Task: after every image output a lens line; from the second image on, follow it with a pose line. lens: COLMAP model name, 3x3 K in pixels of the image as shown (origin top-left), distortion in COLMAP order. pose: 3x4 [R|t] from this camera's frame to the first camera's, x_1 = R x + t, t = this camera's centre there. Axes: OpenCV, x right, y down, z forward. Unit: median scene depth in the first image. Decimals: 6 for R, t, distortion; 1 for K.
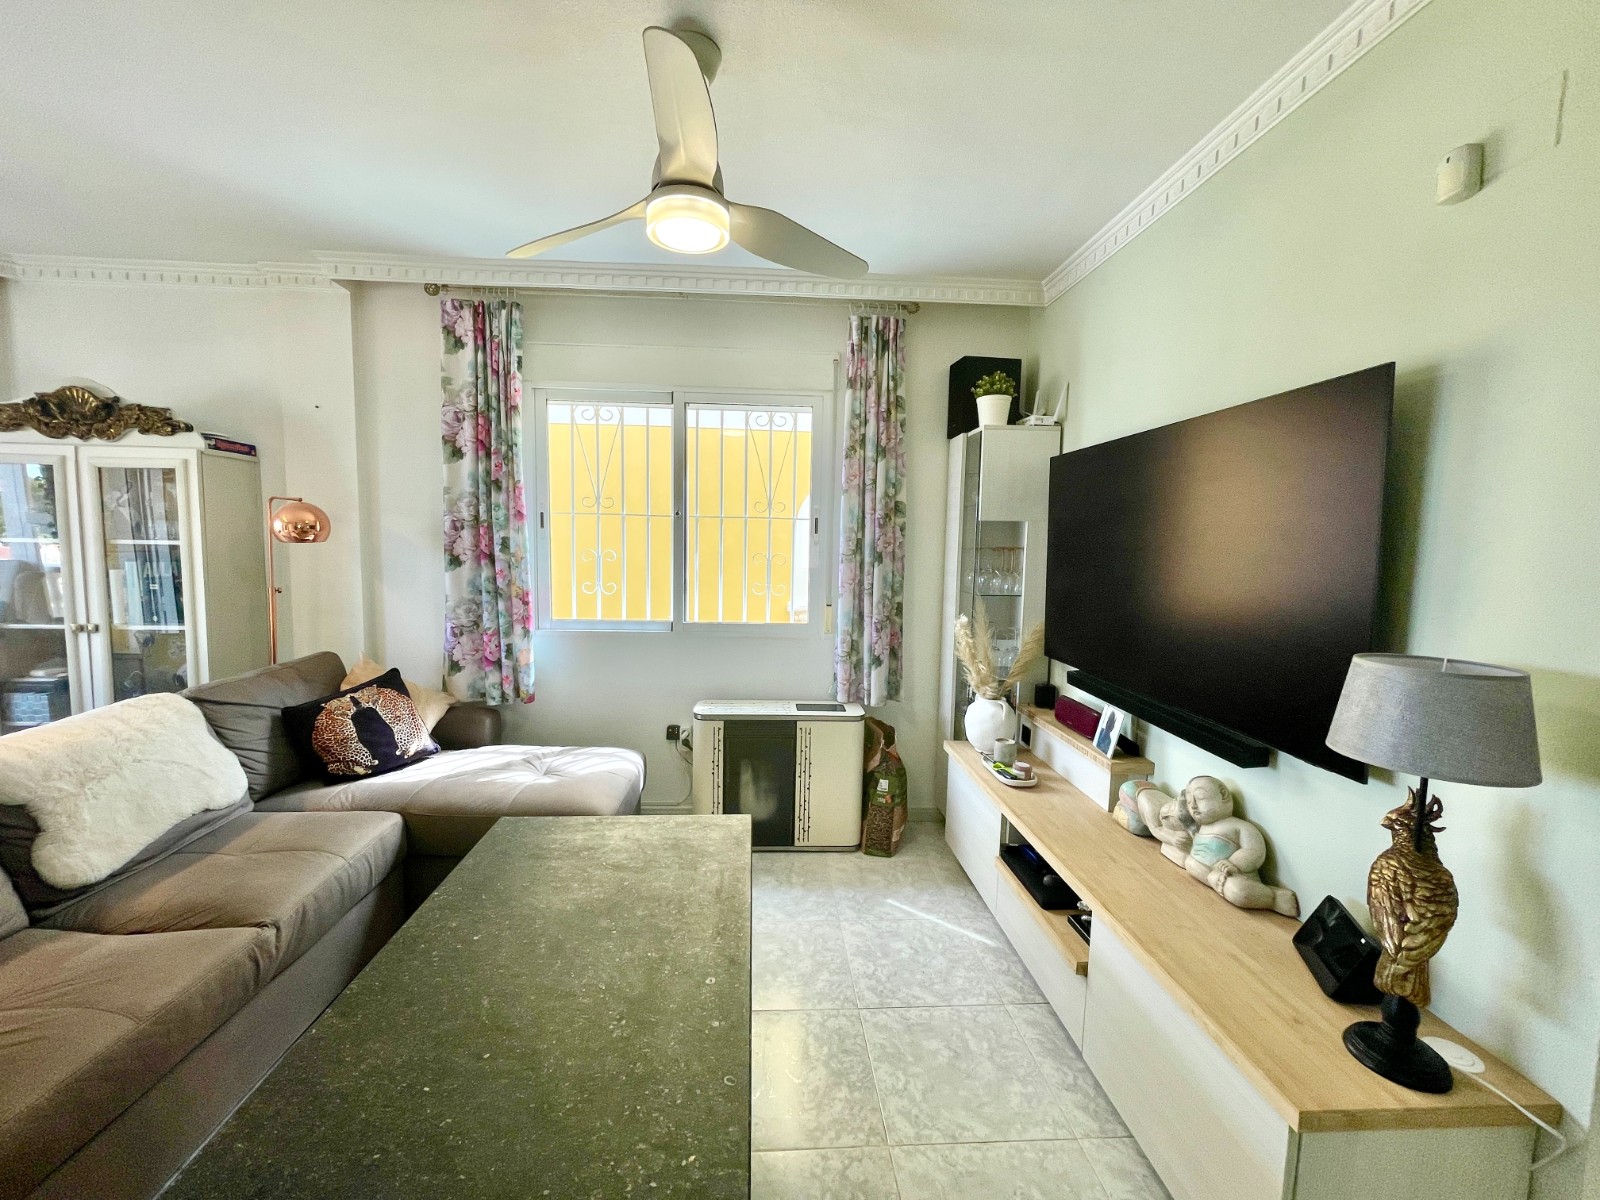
lens RADIAL K [[641.3, 0, 793.1], [0, 641.3, 593.1], [0, 0, 1]] dist [-0.001055, -0.002589]
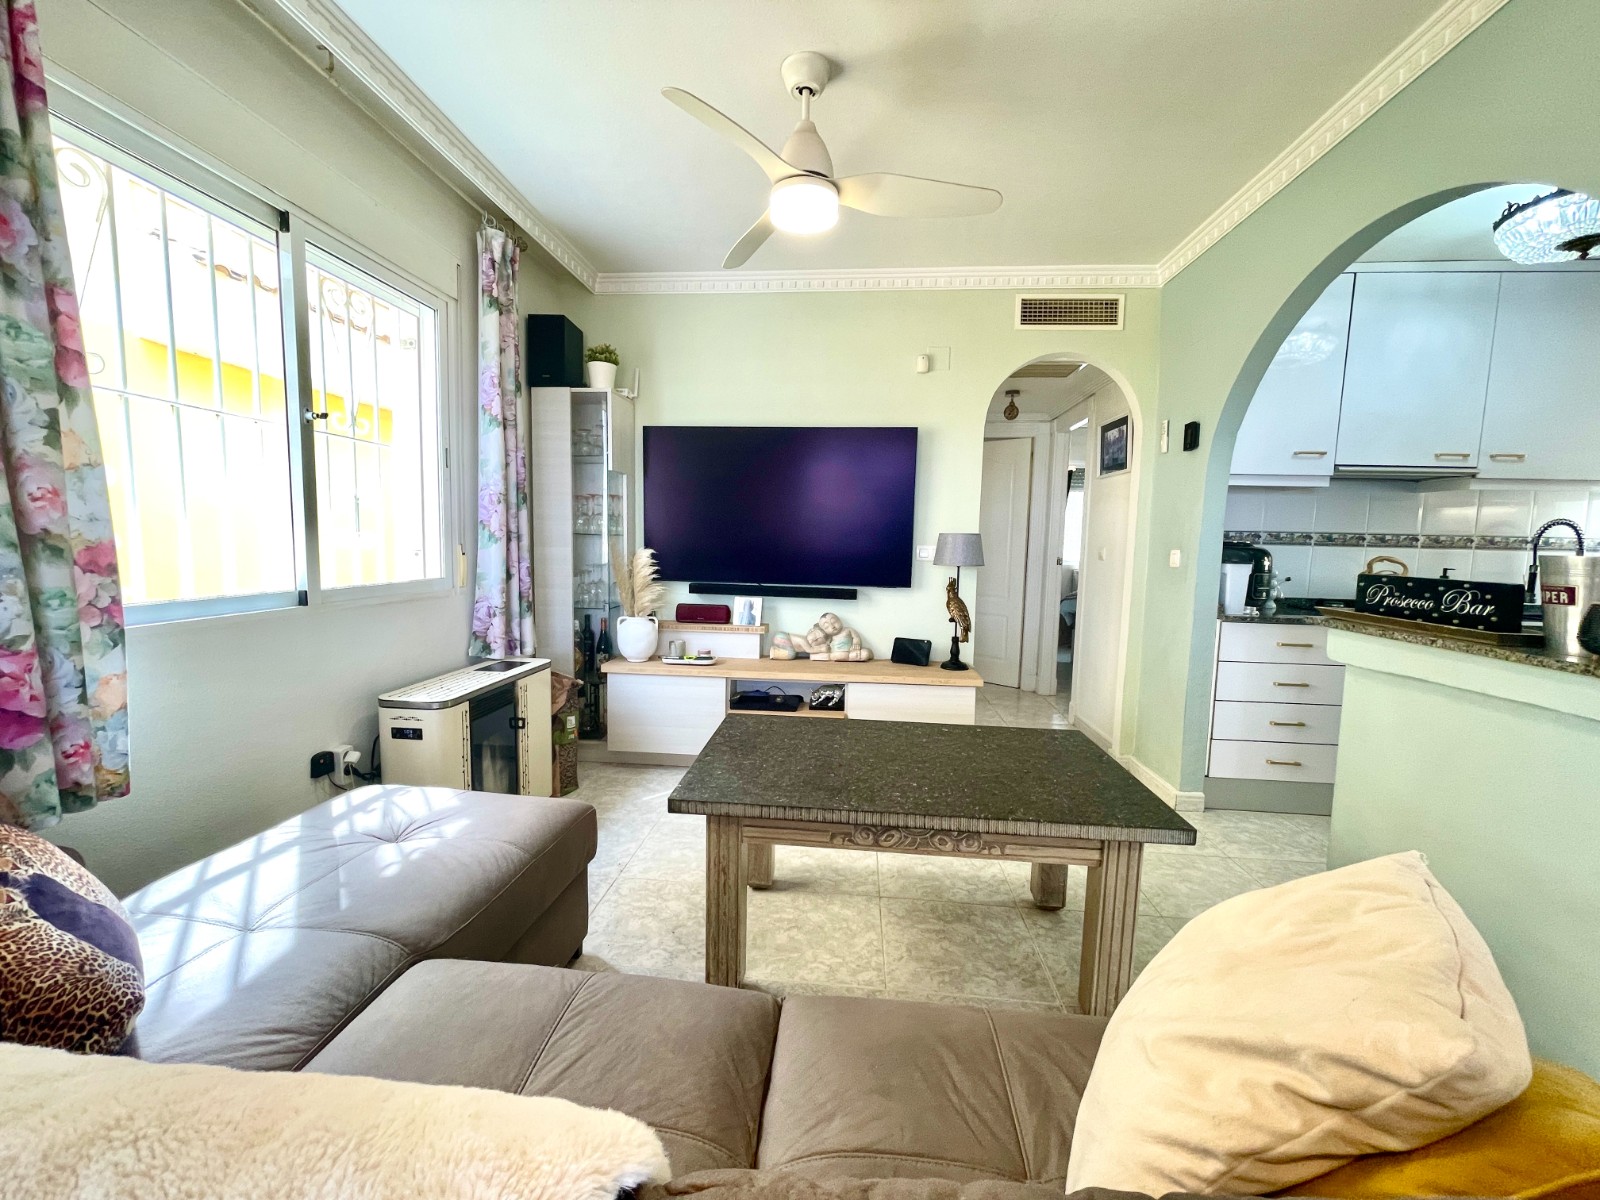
lens RADIAL K [[641.3, 0, 793.1], [0, 641.3, 593.1], [0, 0, 1]] dist [-0.001055, -0.002589]
pose [[0.160730, -0.101342, 0.981782, -0.848521], [0.061577, 0.993807, 0.092503, 0.022623], [-0.985076, 0.045588, 0.165975, 0.504439]]
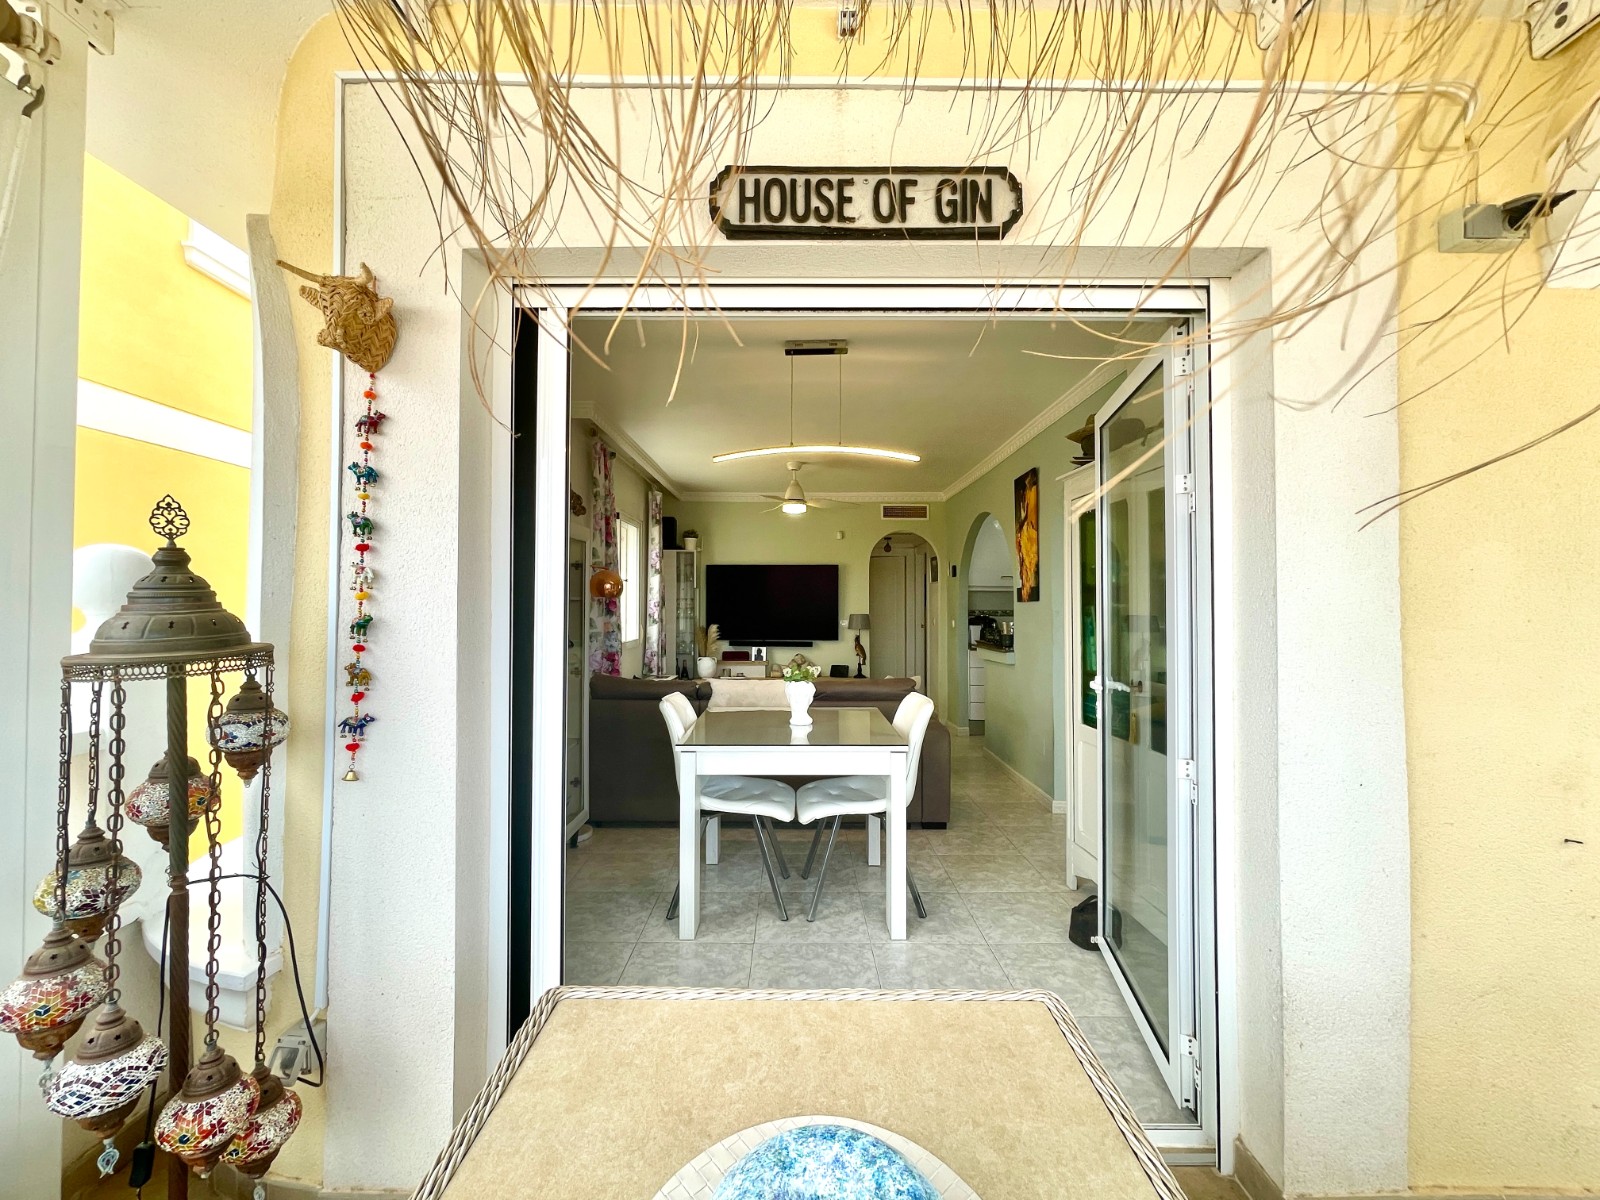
lens RADIAL K [[647.2, 0, 794.6], [0, 647.2, 591.7], [0, 0, 1]] dist [-0.005343, 0.000163]
pose [[0.060975, 0.004712, 0.998128, -2.230447], [0.079848, 0.996761, -0.009583, -0.044539], [-0.994940, 0.080283, 0.060401, 0.485522]]
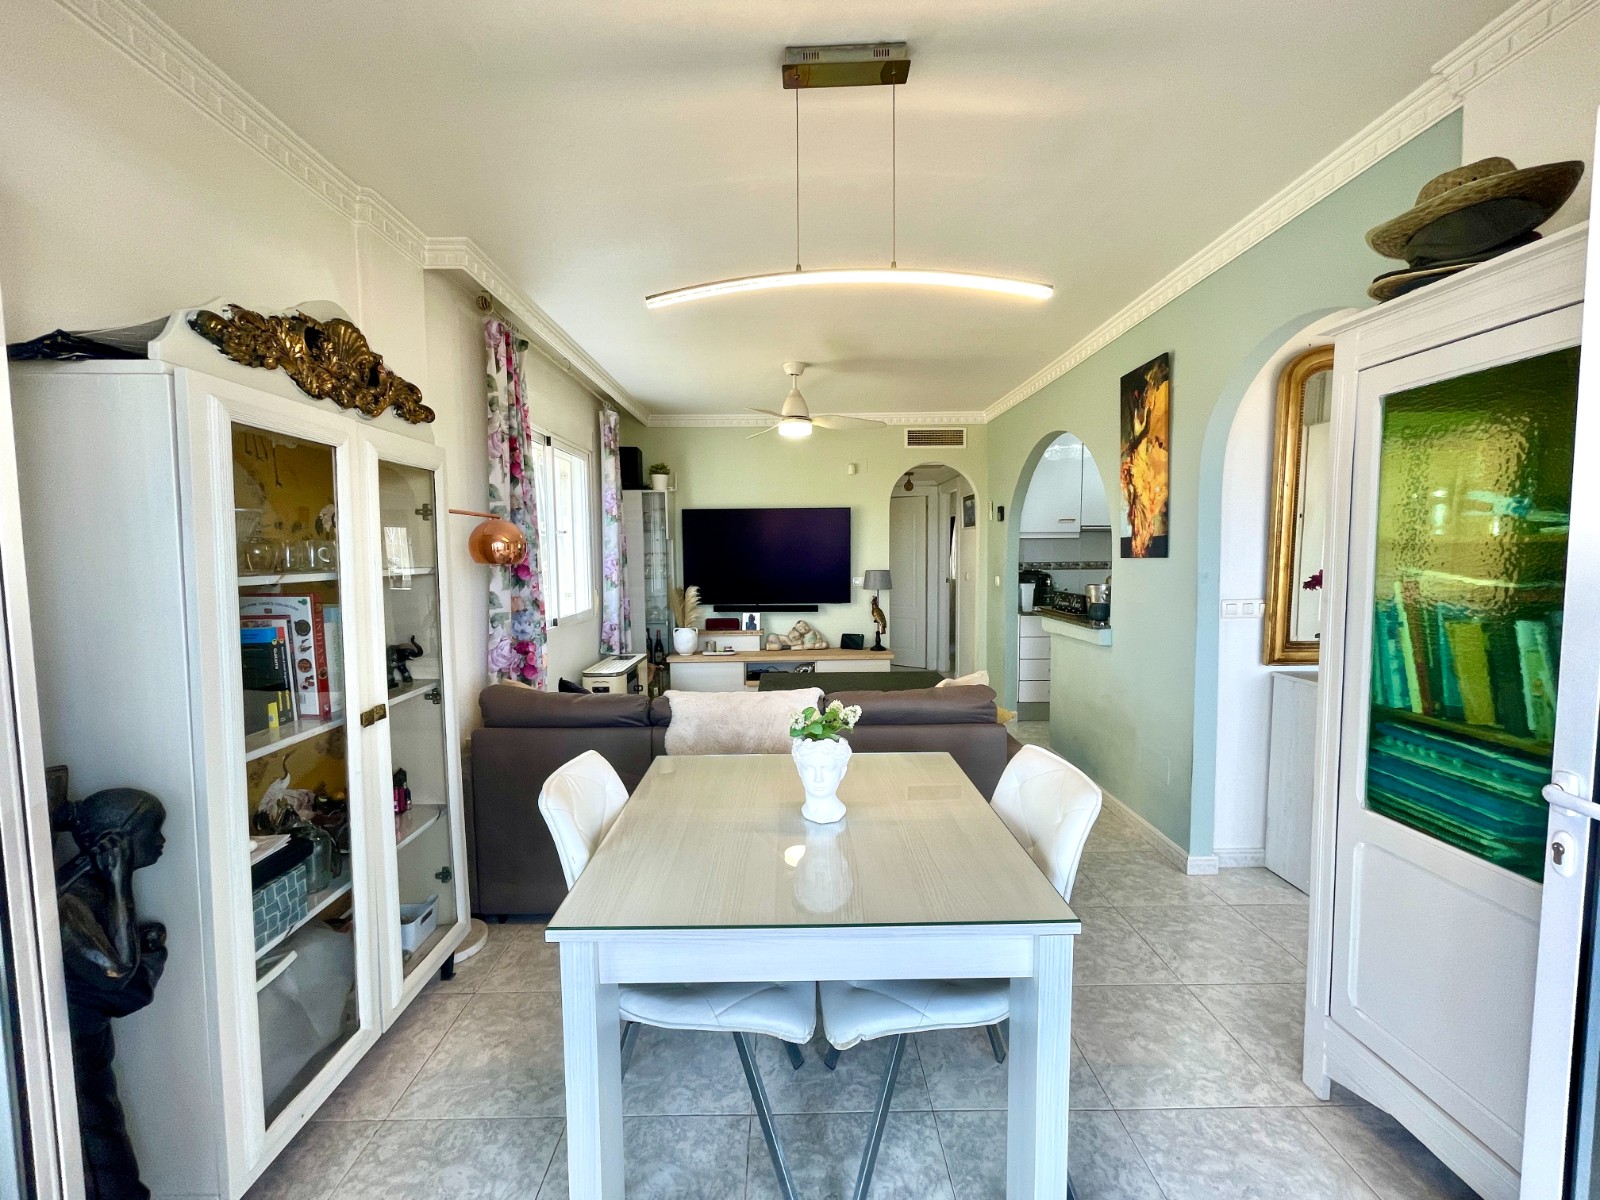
lens RADIAL K [[641.3, 0, 793.1], [0, 641.3, 593.1], [0, 0, 1]] dist [-0.001055, -0.002589]
pose [[0.055901, -0.085891, 0.994735, -1.656504], [0.091941, 0.992503, 0.080532, -0.074372], [-0.994194, 0.086955, 0.063379, 0.535431]]
